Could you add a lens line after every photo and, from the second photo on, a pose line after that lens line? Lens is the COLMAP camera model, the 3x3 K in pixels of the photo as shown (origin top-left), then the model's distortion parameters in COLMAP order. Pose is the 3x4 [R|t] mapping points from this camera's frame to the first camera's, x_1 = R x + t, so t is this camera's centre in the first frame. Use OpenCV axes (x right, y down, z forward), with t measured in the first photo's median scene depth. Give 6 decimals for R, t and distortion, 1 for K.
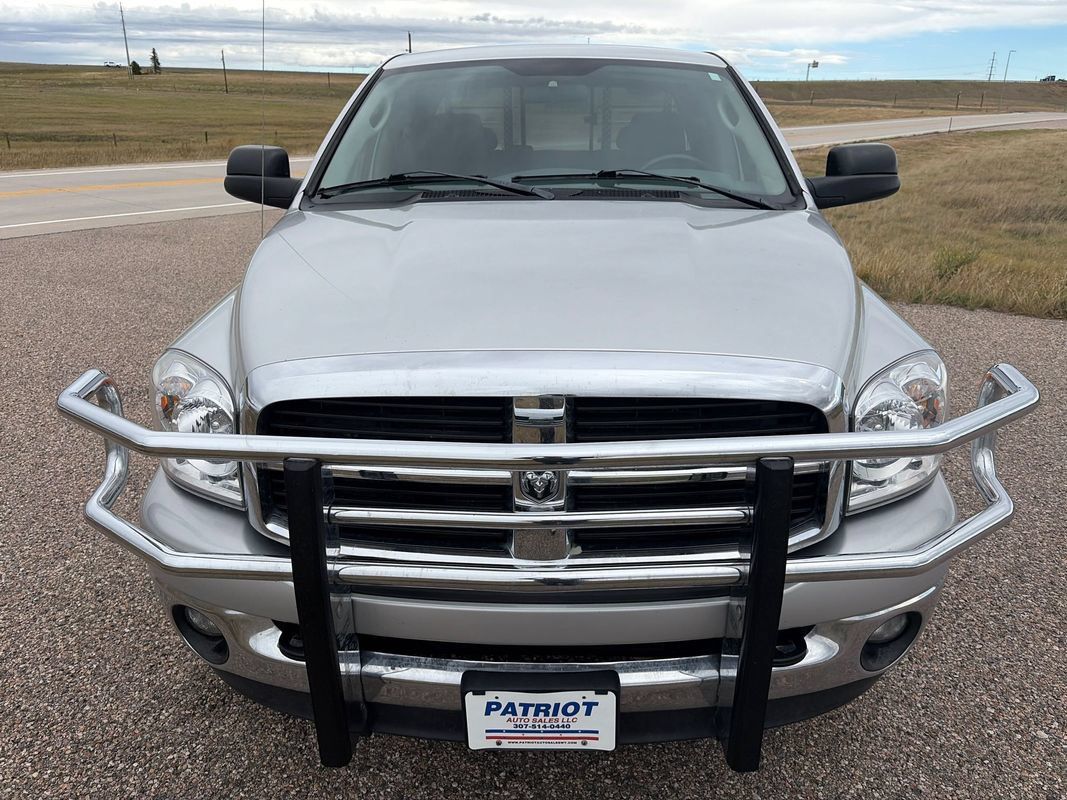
lens RADIAL K [[793.8, 0, 546.4], [0, 793.8, 408.0], [0, 0, 1]] dist [0.068204, -0.078890]
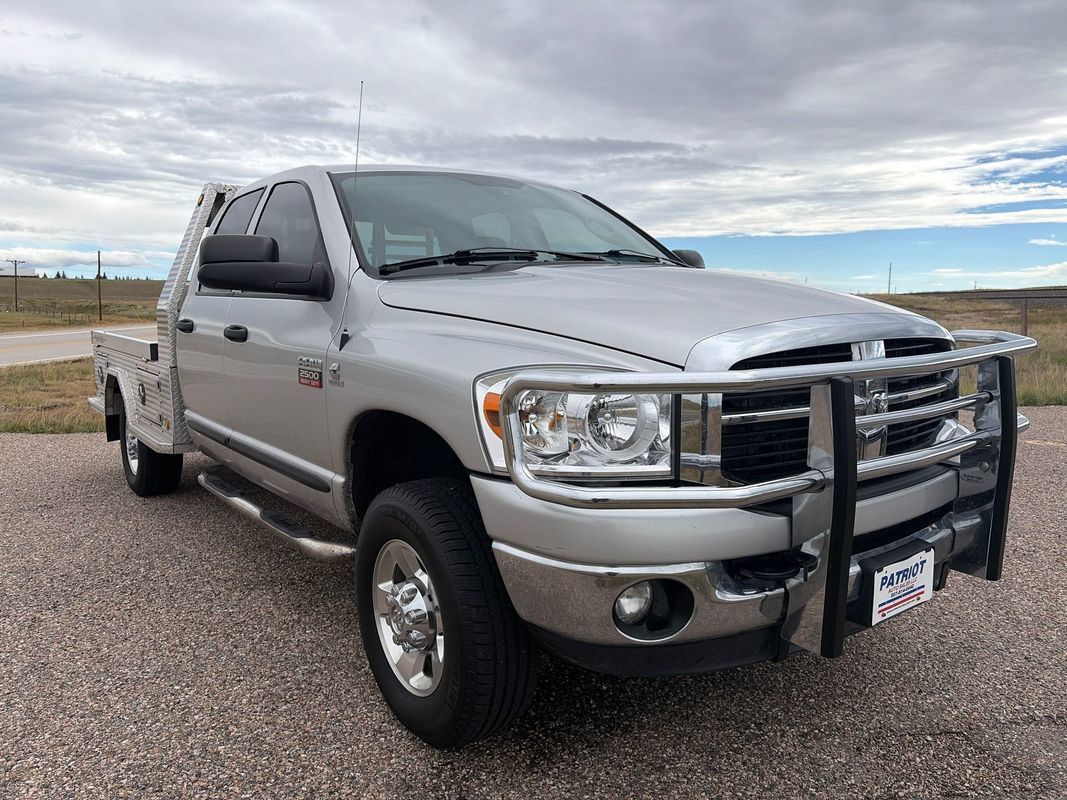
lens RADIAL K [[799.7, 0, 543.9], [0, 799.7, 404.9], [0, 0, 1]] dist [0.043998, -0.047662]
pose [[0.780287, -0.090945, 0.618774, -1.145375], [0.232241, 0.960763, -0.151652, 0.148252], [-0.580703, 0.262037, 0.770792, 0.206663]]
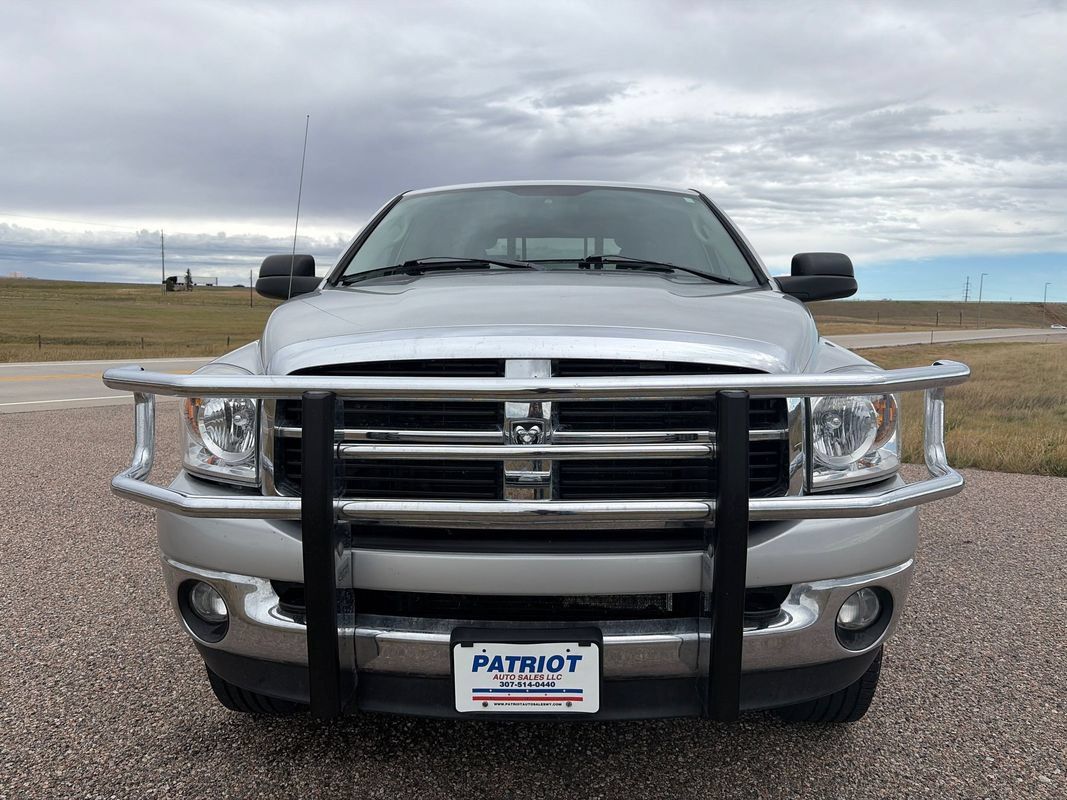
lens RADIAL K [[799.7, 0, 543.9], [0, 799.7, 404.9], [0, 0, 1]] dist [0.043998, -0.047662]
pose [[0.999952, 0.006943, -0.006856, 0.017887], [-0.008452, 0.967430, -0.252996, 0.279292], [0.004876, 0.253042, 0.967443, -0.078835]]
